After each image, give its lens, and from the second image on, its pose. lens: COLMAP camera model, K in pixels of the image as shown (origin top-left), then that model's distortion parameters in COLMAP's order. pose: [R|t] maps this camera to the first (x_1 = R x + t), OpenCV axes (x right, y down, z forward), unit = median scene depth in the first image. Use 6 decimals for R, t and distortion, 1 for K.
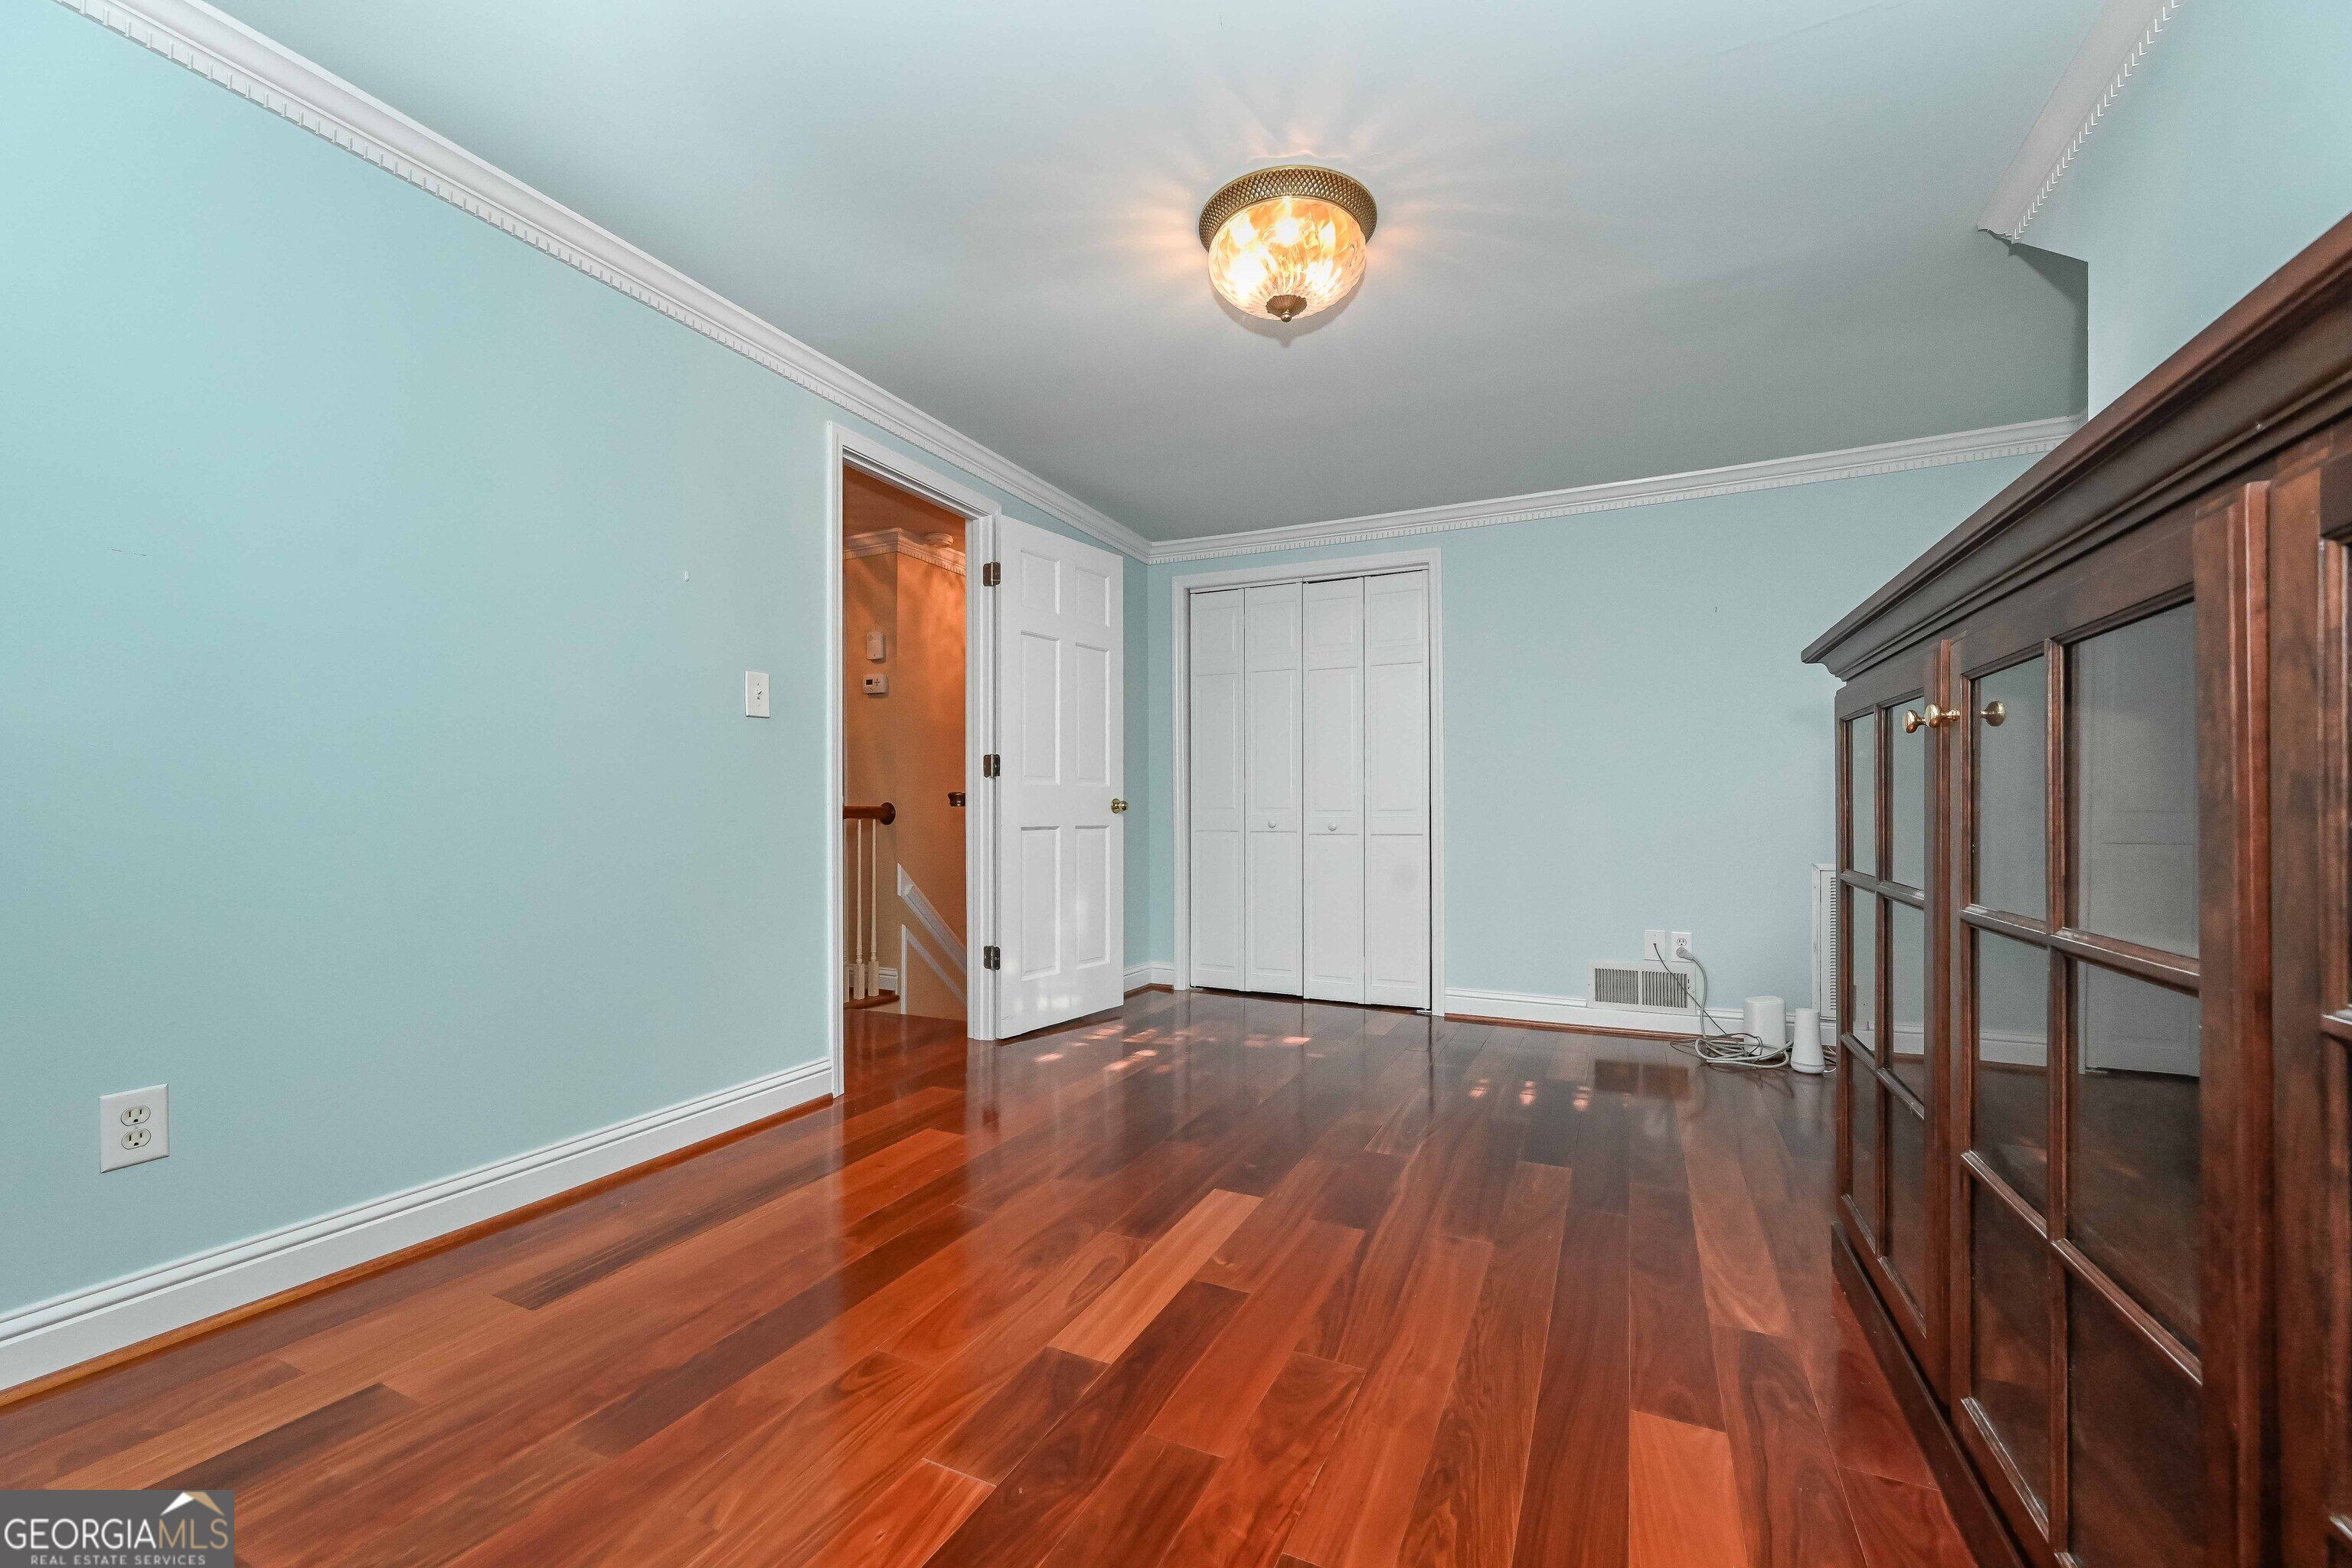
lens RADIAL K [[936.3, 0, 1182.5], [0, 936.3, 813.7], [0, 0, 1]] dist [0.001425, 0.000282]
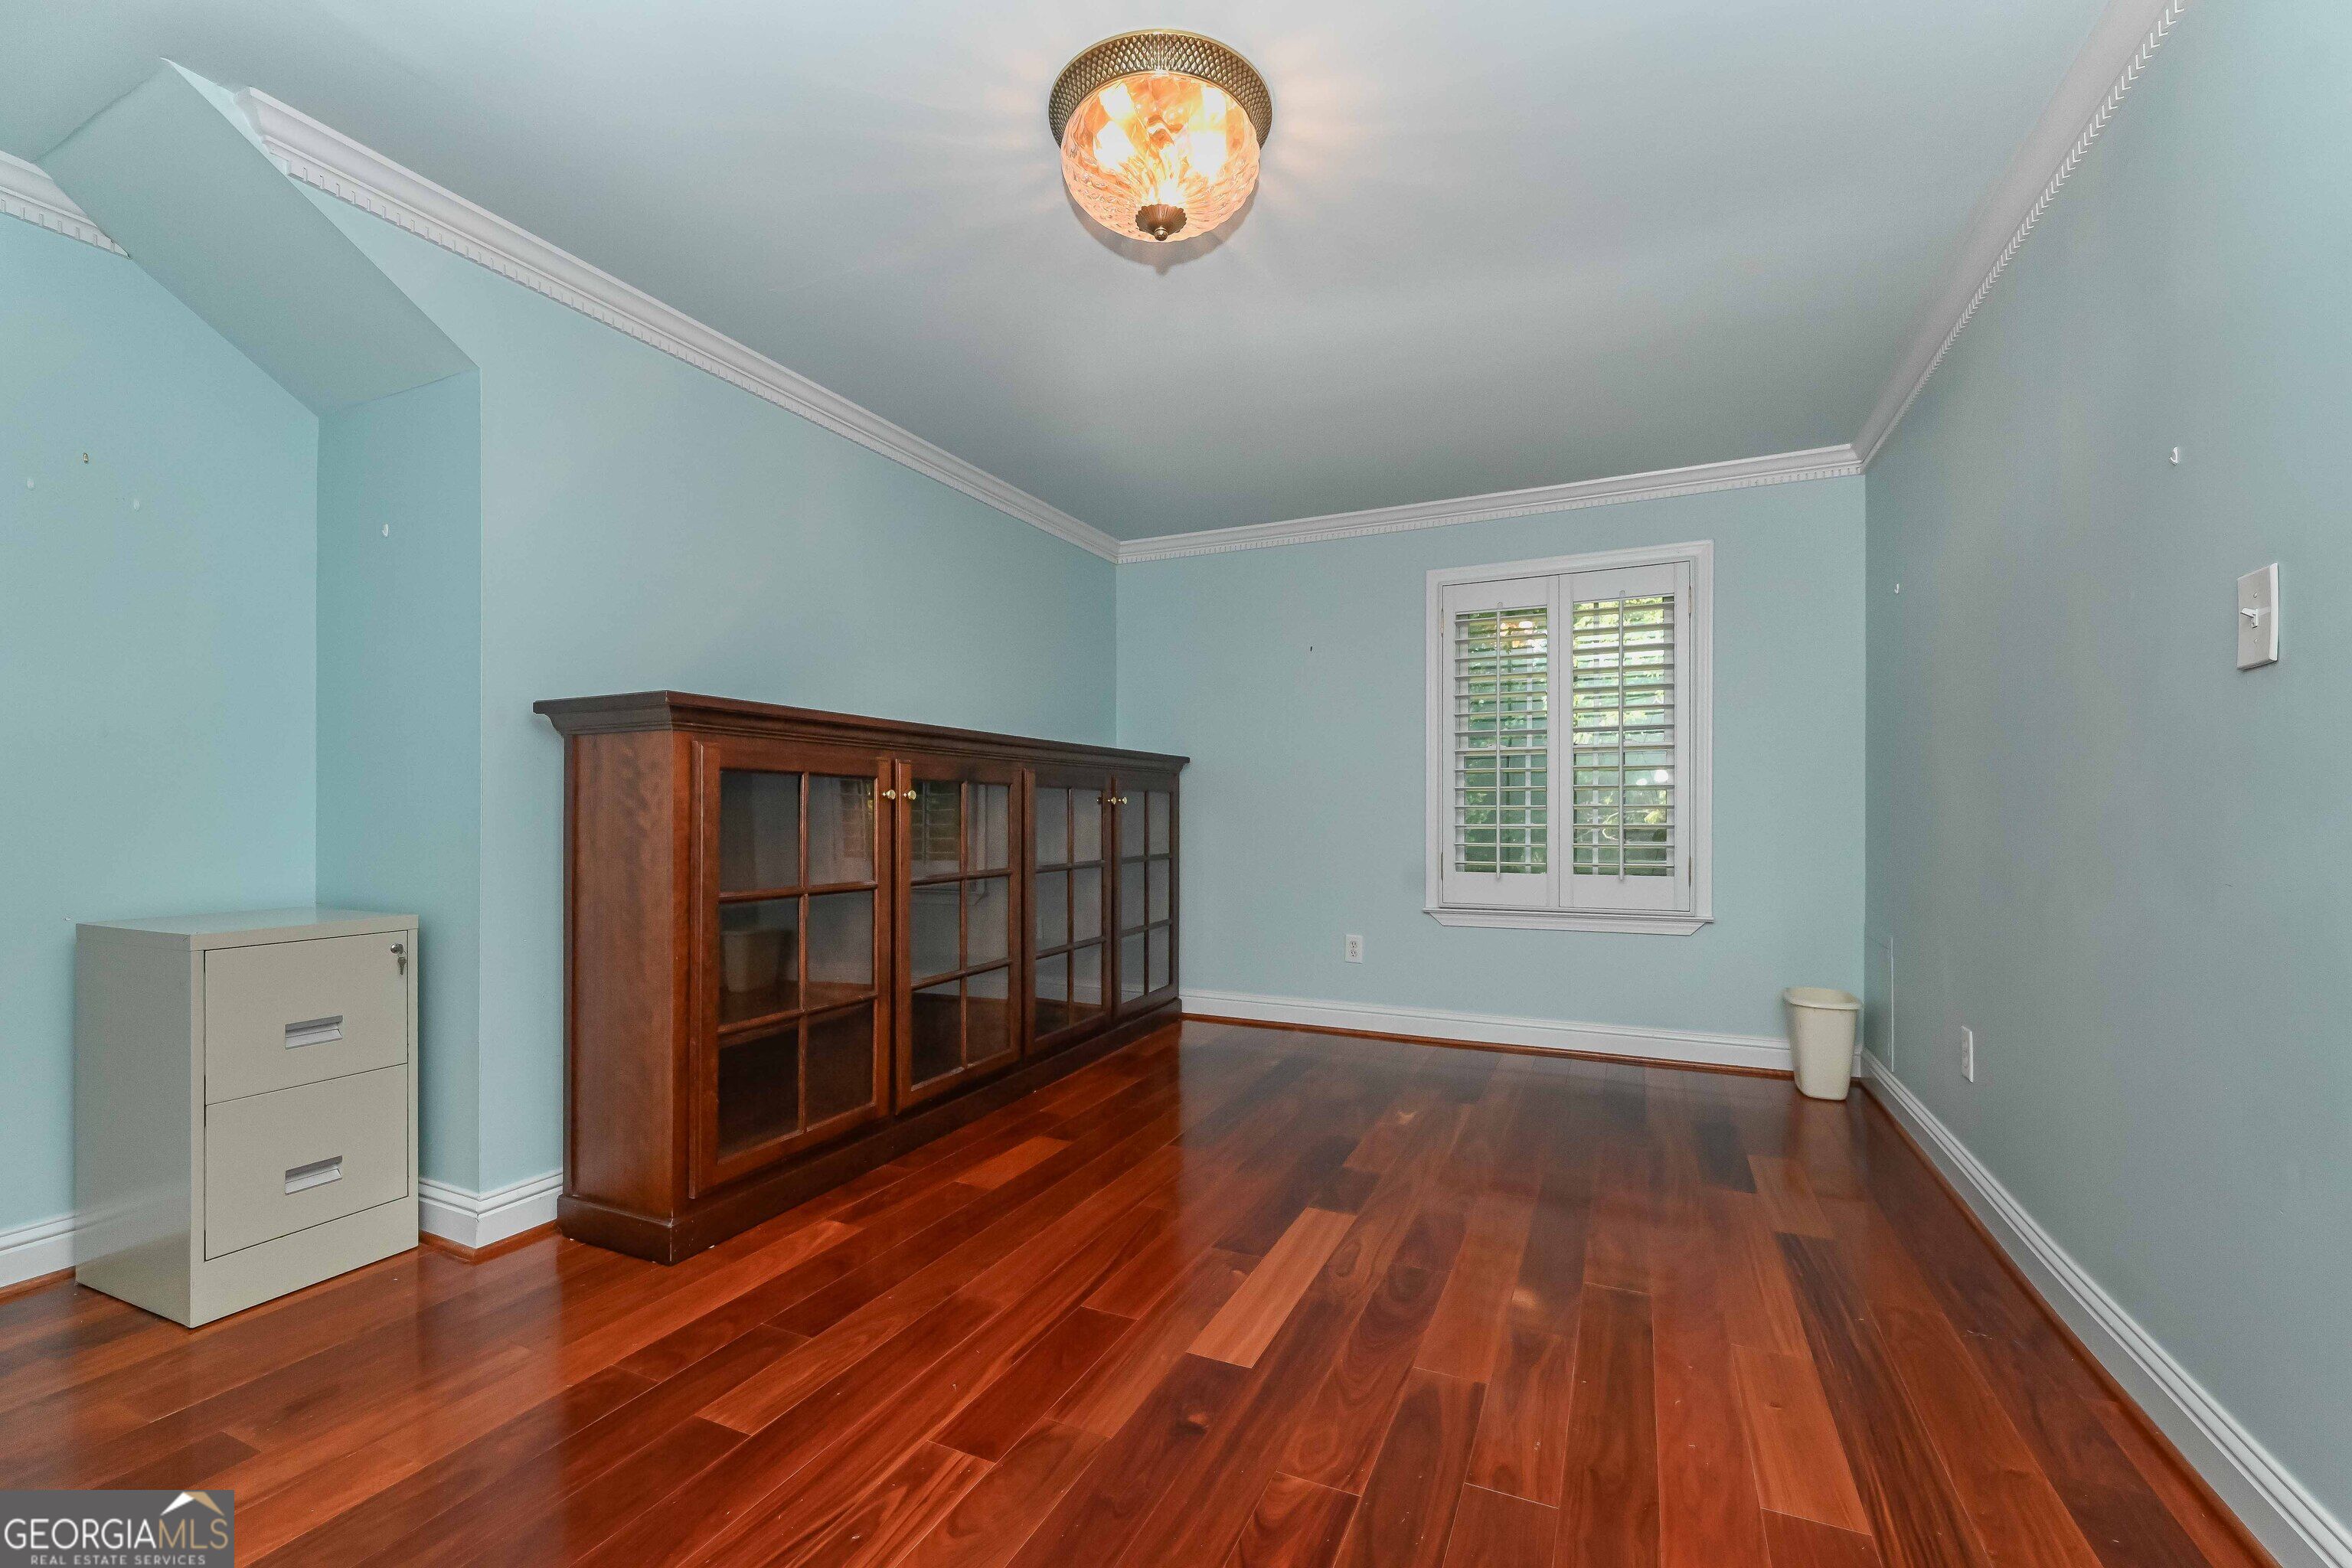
lens RADIAL K [[936.3, 0, 1182.5], [0, 936.3, 813.7], [0, 0, 1]] dist [0.001425, 0.000282]
pose [[-0.999997, -0.002128, -0.001067, 0.098651], [-0.002134, 0.999984, 0.005216, -0.040521], [0.001056, 0.005219, -0.999986, 1.930239]]
